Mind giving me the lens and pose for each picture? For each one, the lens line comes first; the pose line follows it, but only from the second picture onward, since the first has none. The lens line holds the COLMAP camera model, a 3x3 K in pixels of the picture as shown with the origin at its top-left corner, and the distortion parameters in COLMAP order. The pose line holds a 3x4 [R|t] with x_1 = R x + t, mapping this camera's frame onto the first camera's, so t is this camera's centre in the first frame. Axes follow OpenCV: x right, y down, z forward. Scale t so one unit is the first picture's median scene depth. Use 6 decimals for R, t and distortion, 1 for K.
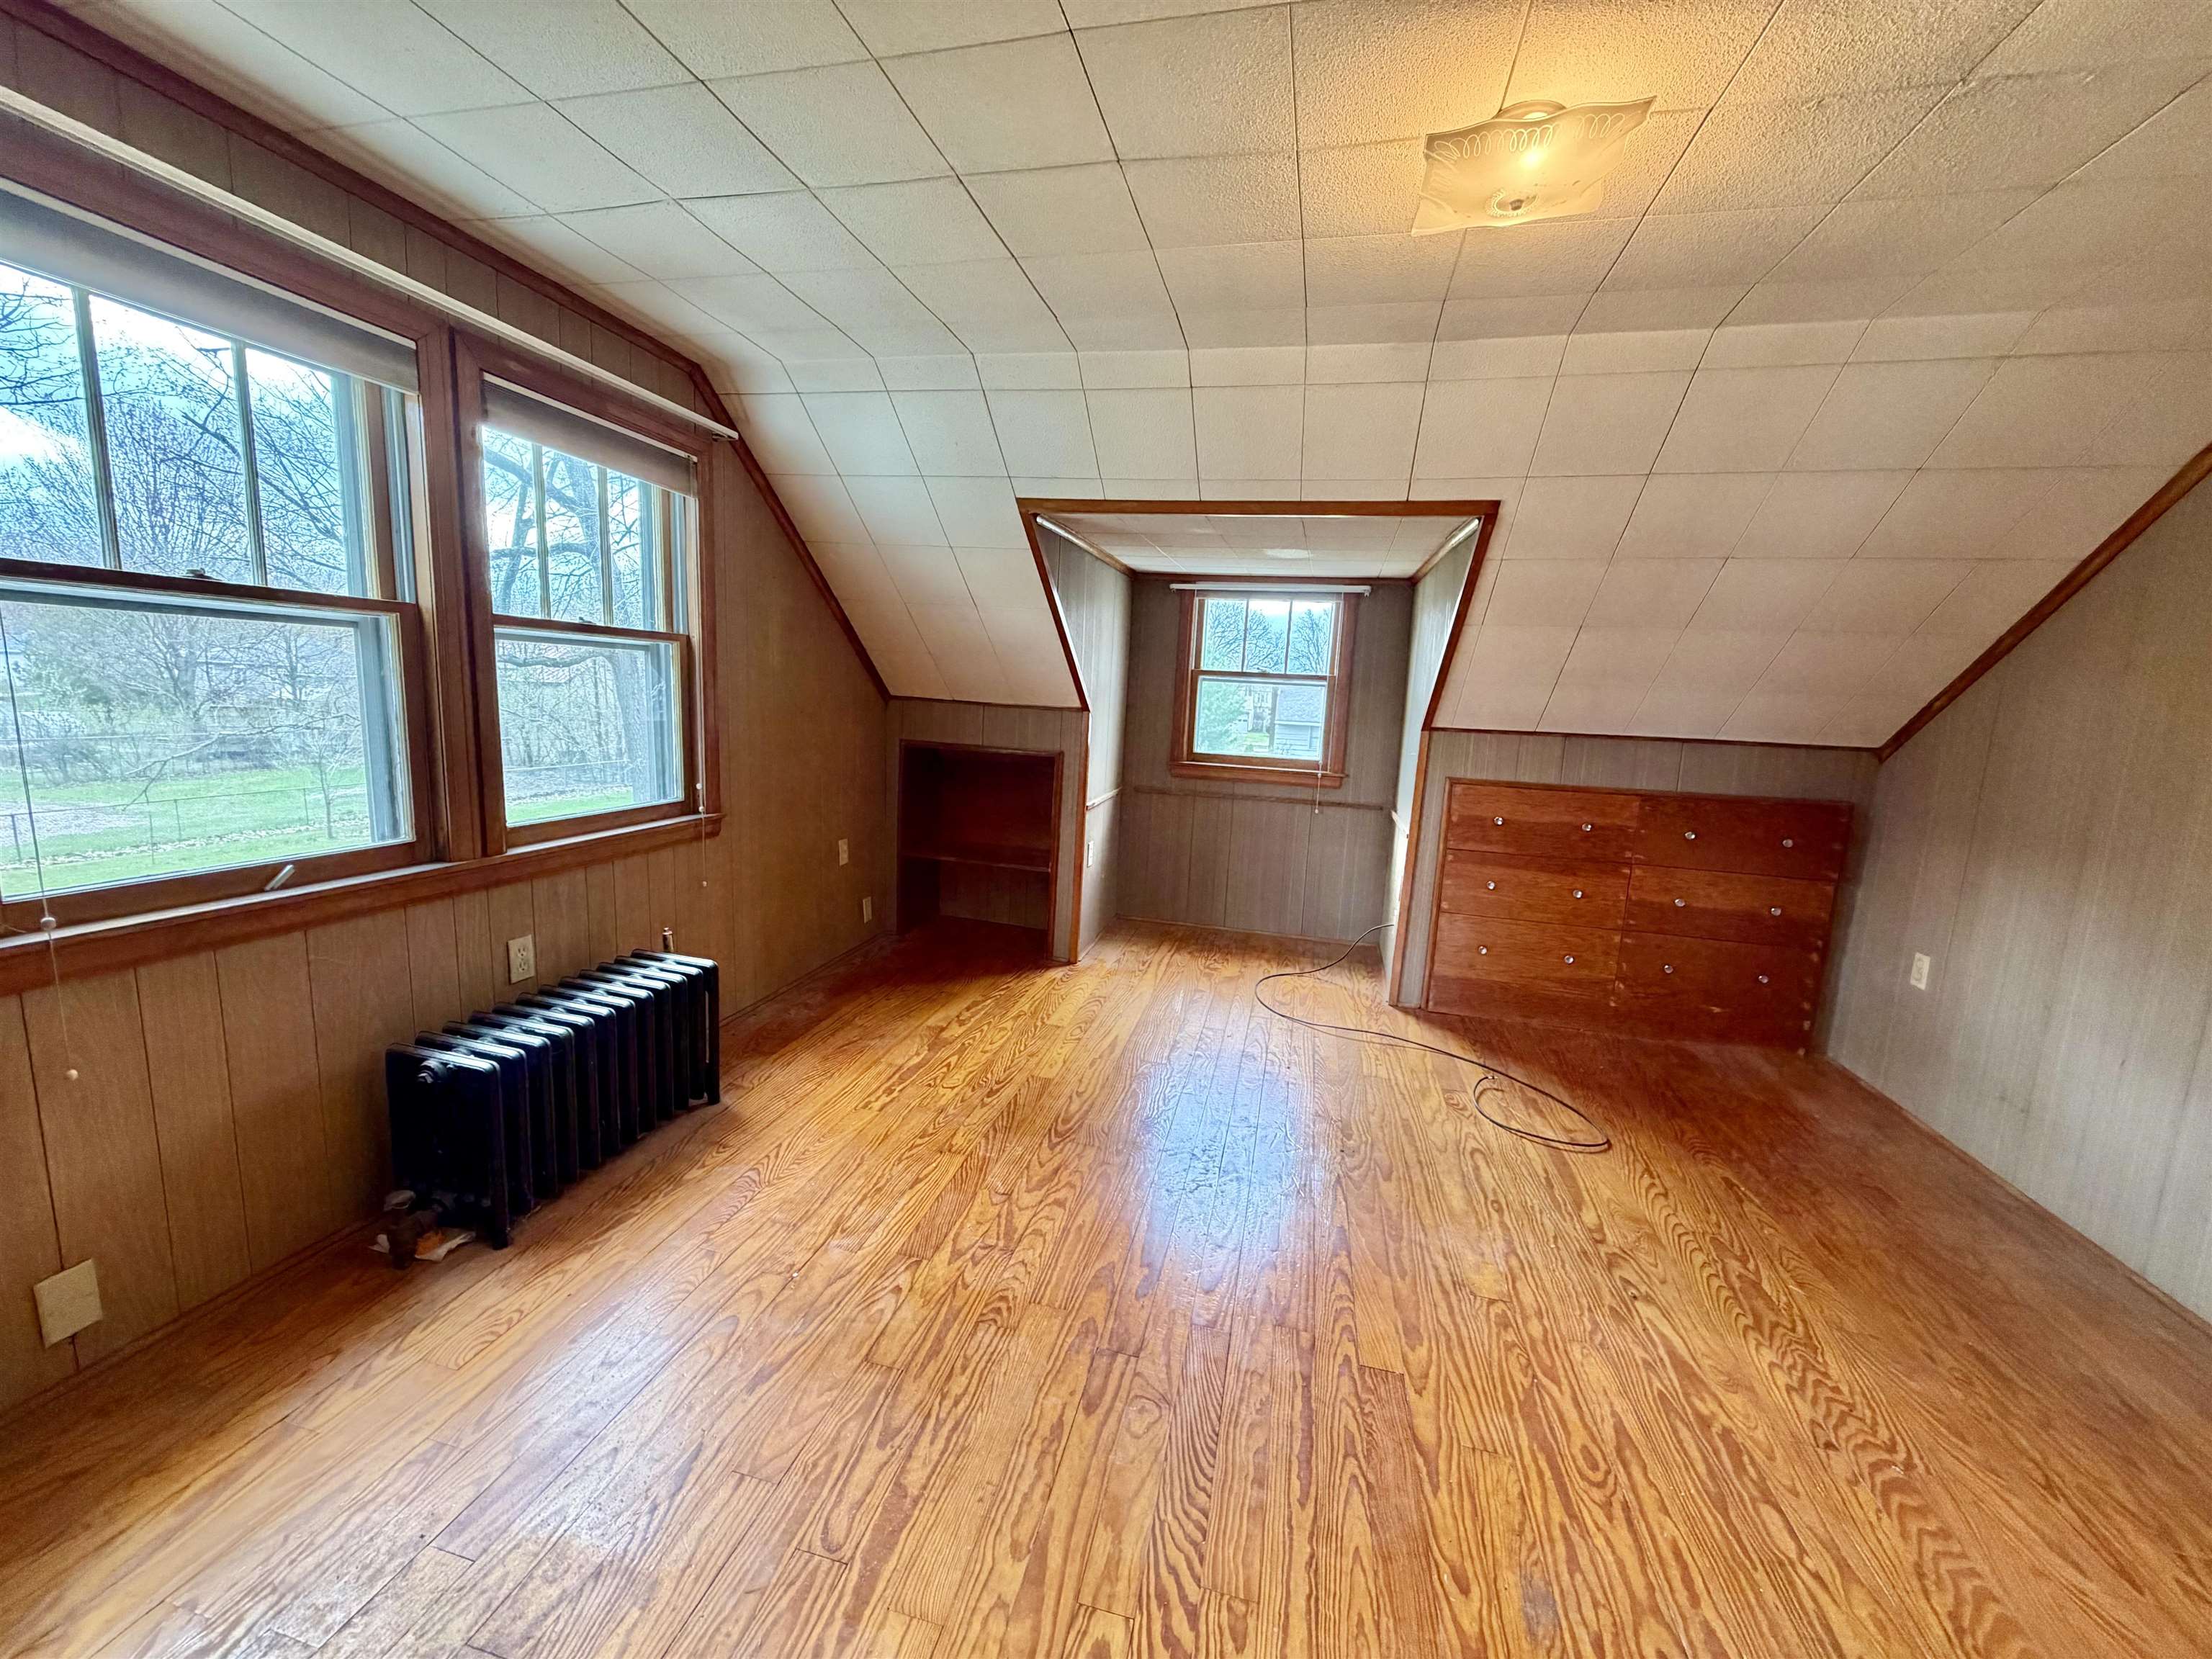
lens RADIAL K [[880.7, 0, 1100.7], [0, 880.7, 828.7], [0, 0, 1]] dist [0.003491, -0.000184]
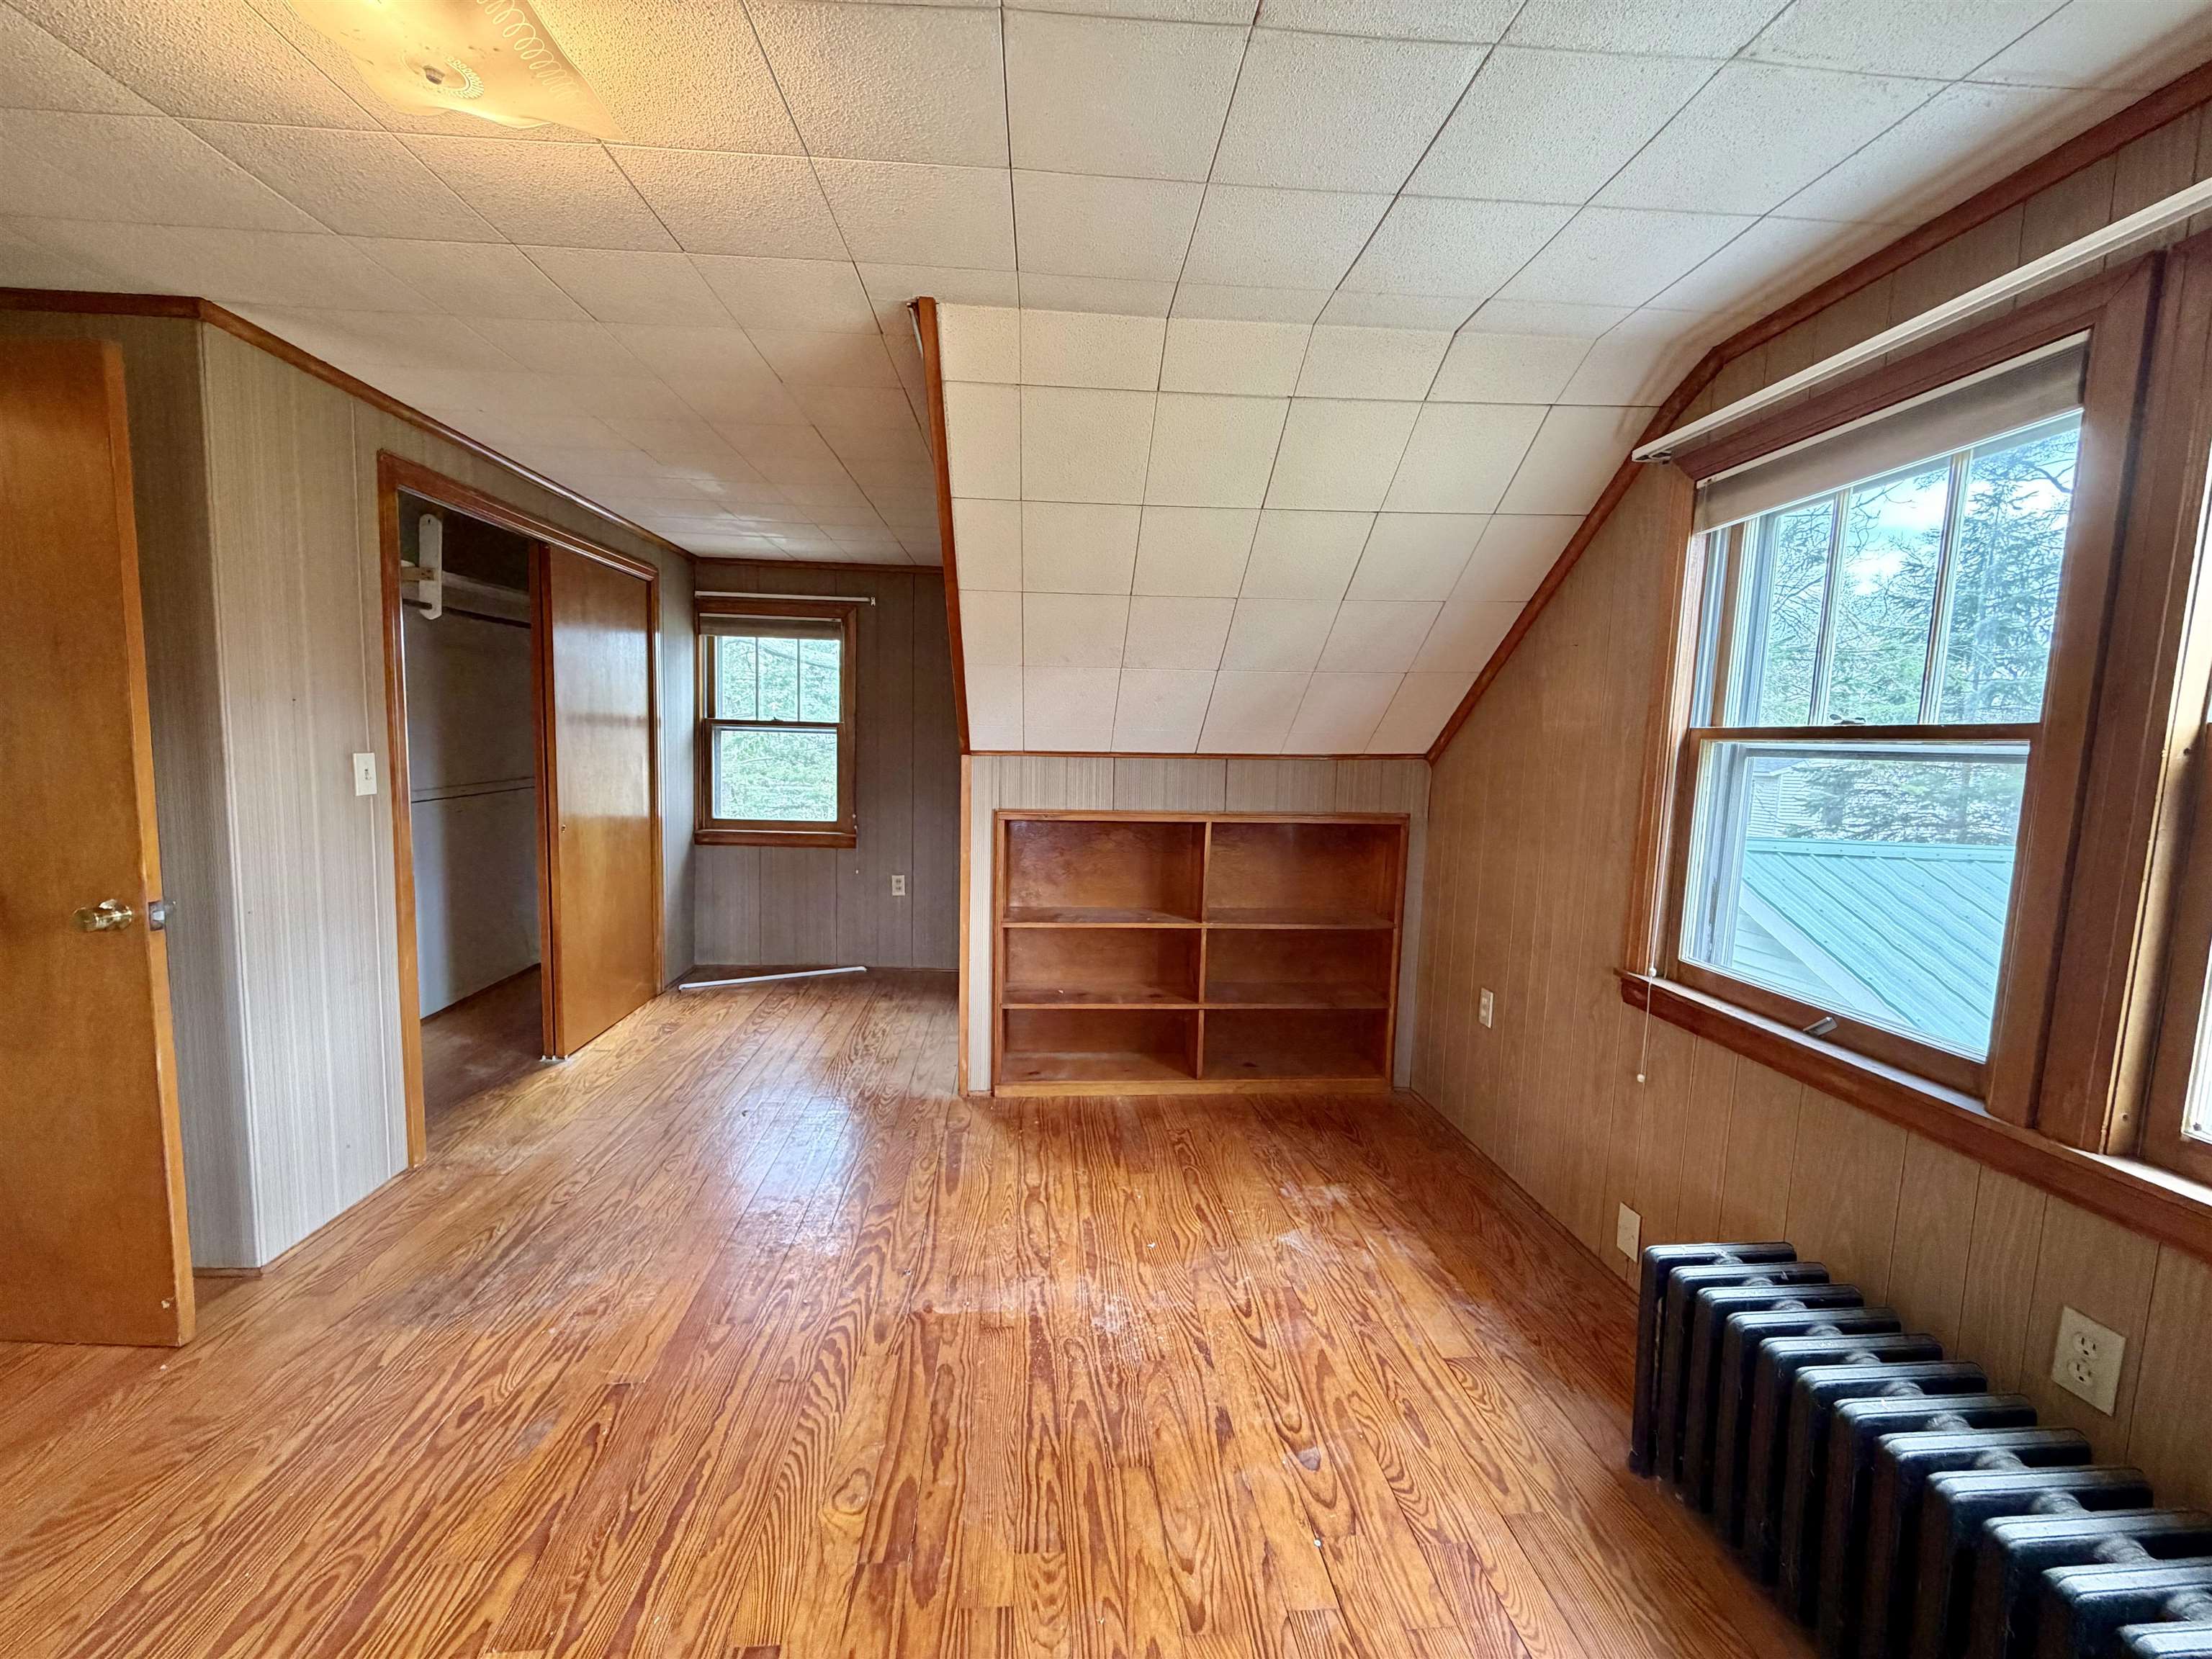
lens RADIAL K [[880.7, 0, 1100.7], [0, 880.7, 828.7], [0, 0, 1]] dist [0.003491, -0.000184]
pose [[-0.948018, -0.048453, -0.314505, 0.071125], [-0.124709, 0.965851, 0.227113, -0.164904], [0.292761, 0.254529, -0.921687, 0.976023]]
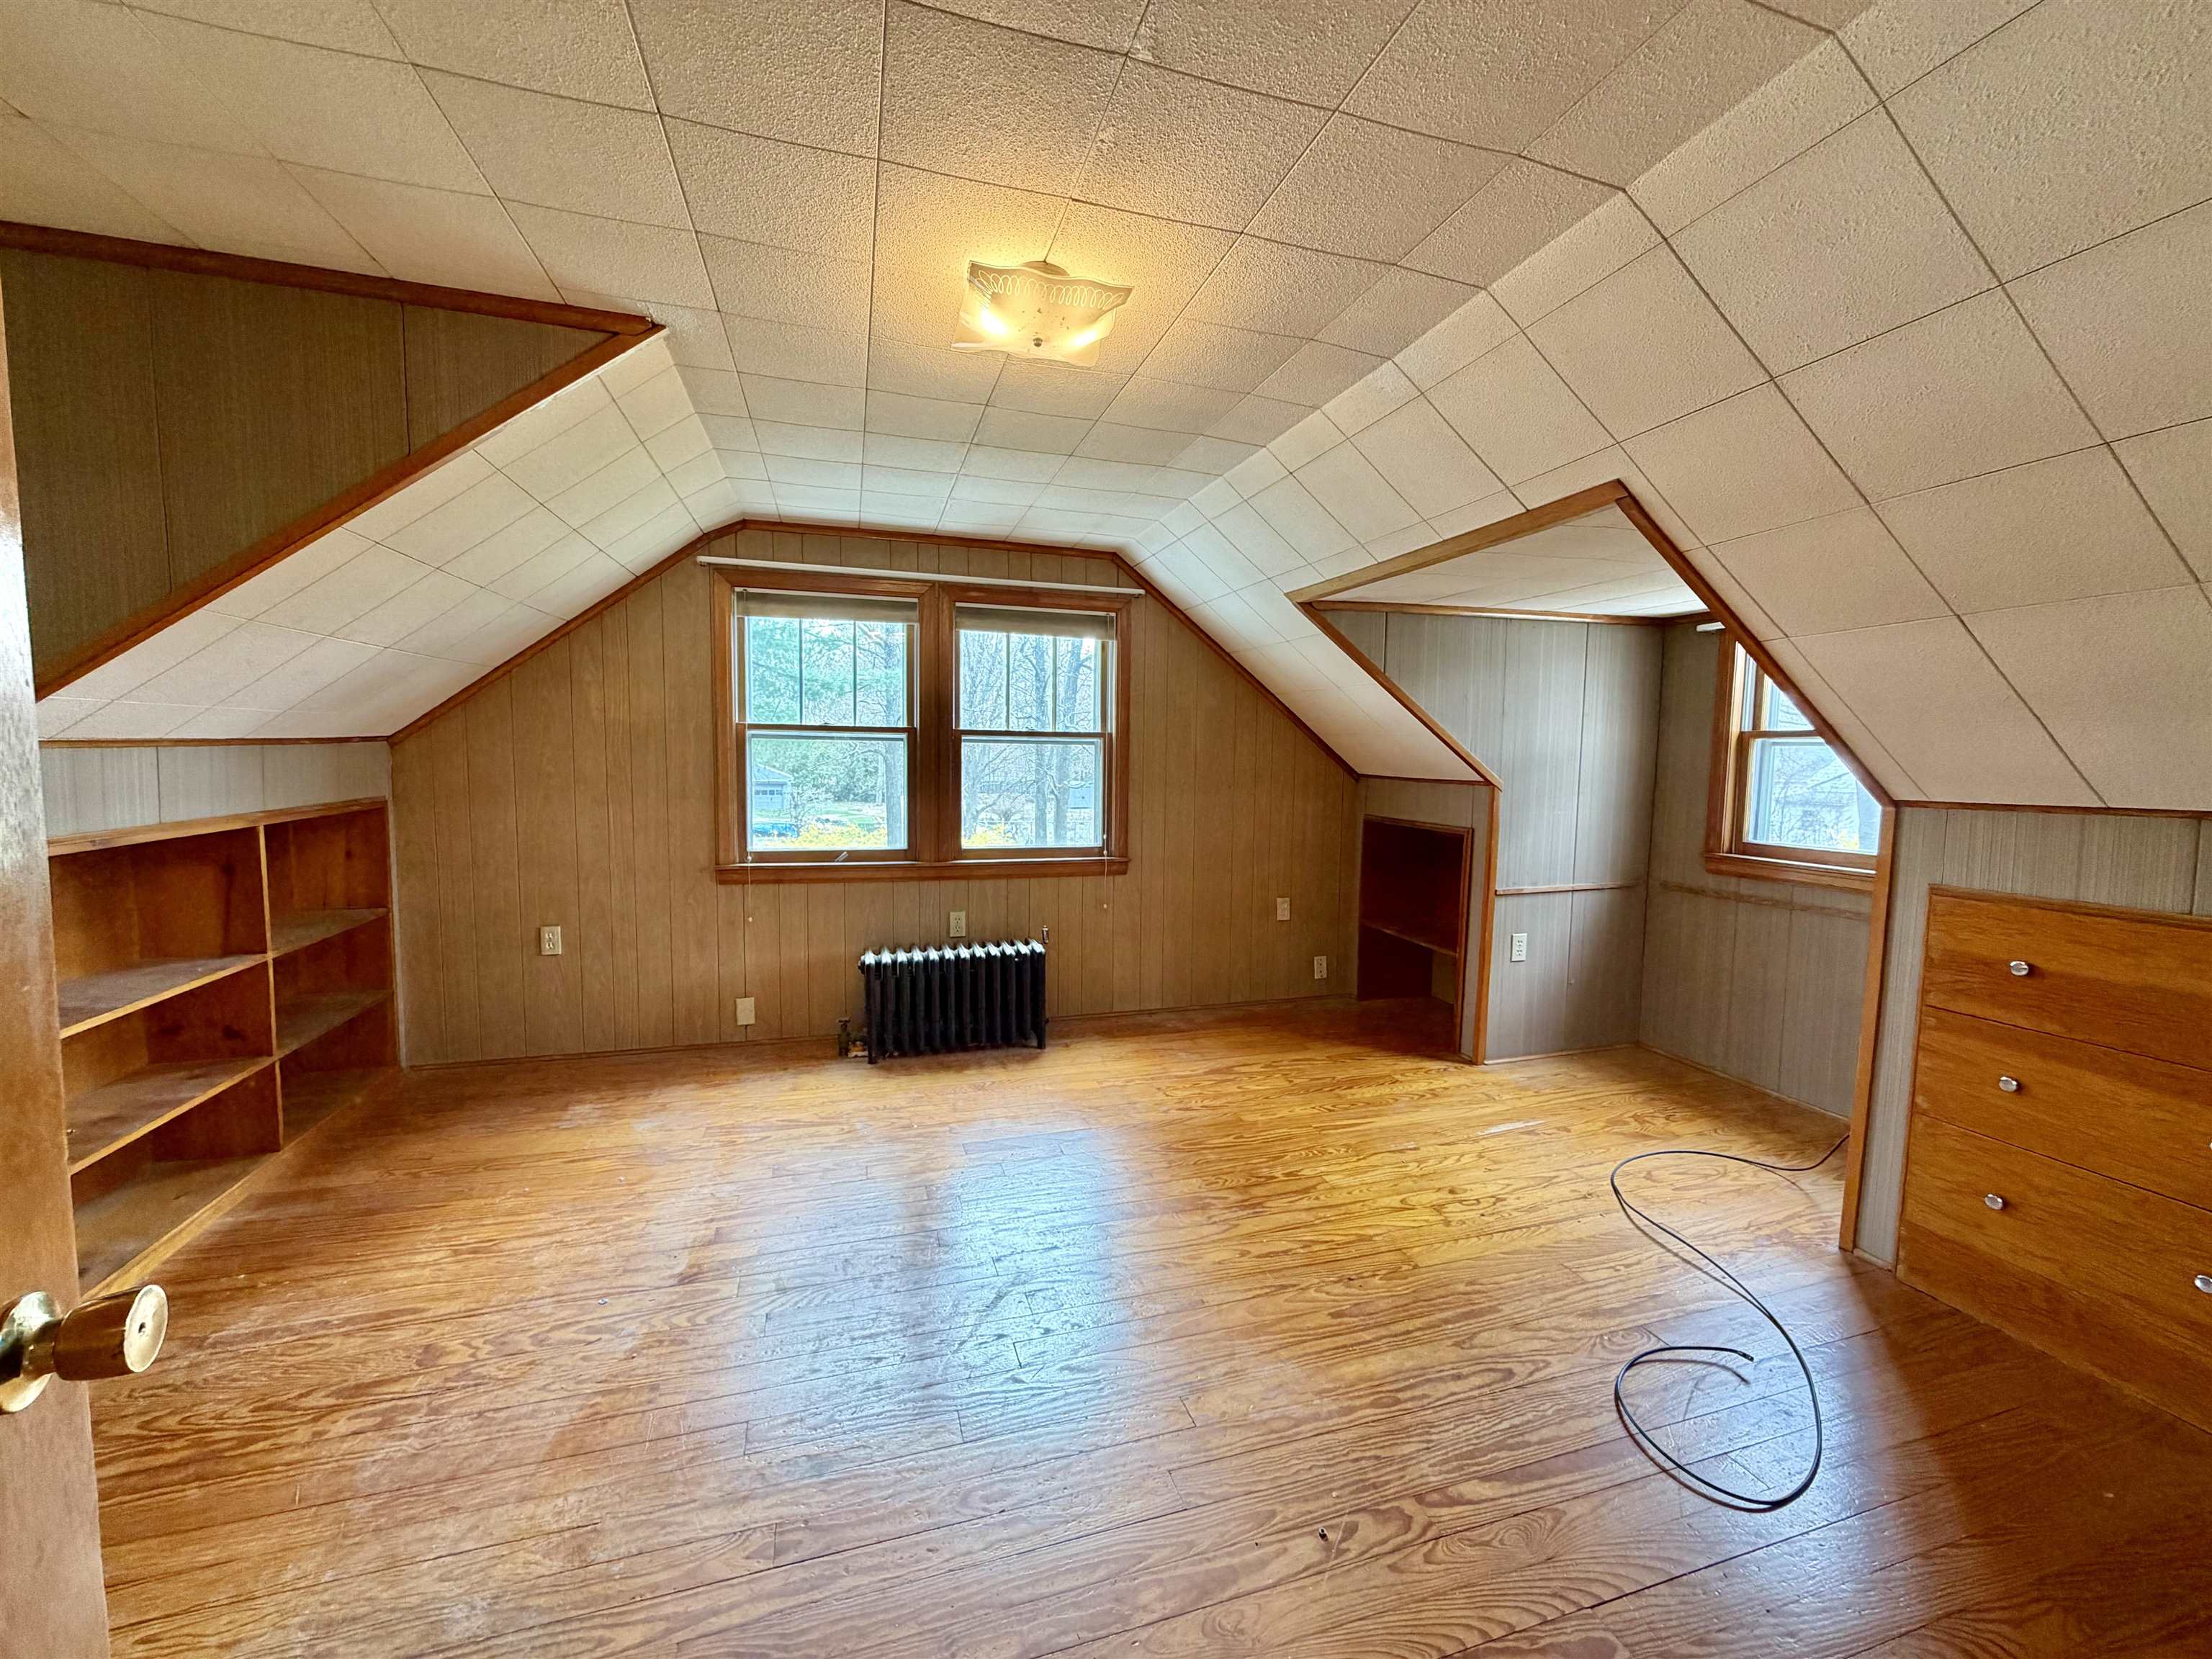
lens RADIAL K [[880.7, 0, 1100.7], [0, 880.7, 828.7], [0, 0, 1]] dist [0.003491, -0.000184]
pose [[0.507429, 0.028157, -0.861234, 0.770381], [-0.121936, 0.991755, -0.039419, -0.004293], [0.853023, 0.125018, 0.506678, 0.267777]]
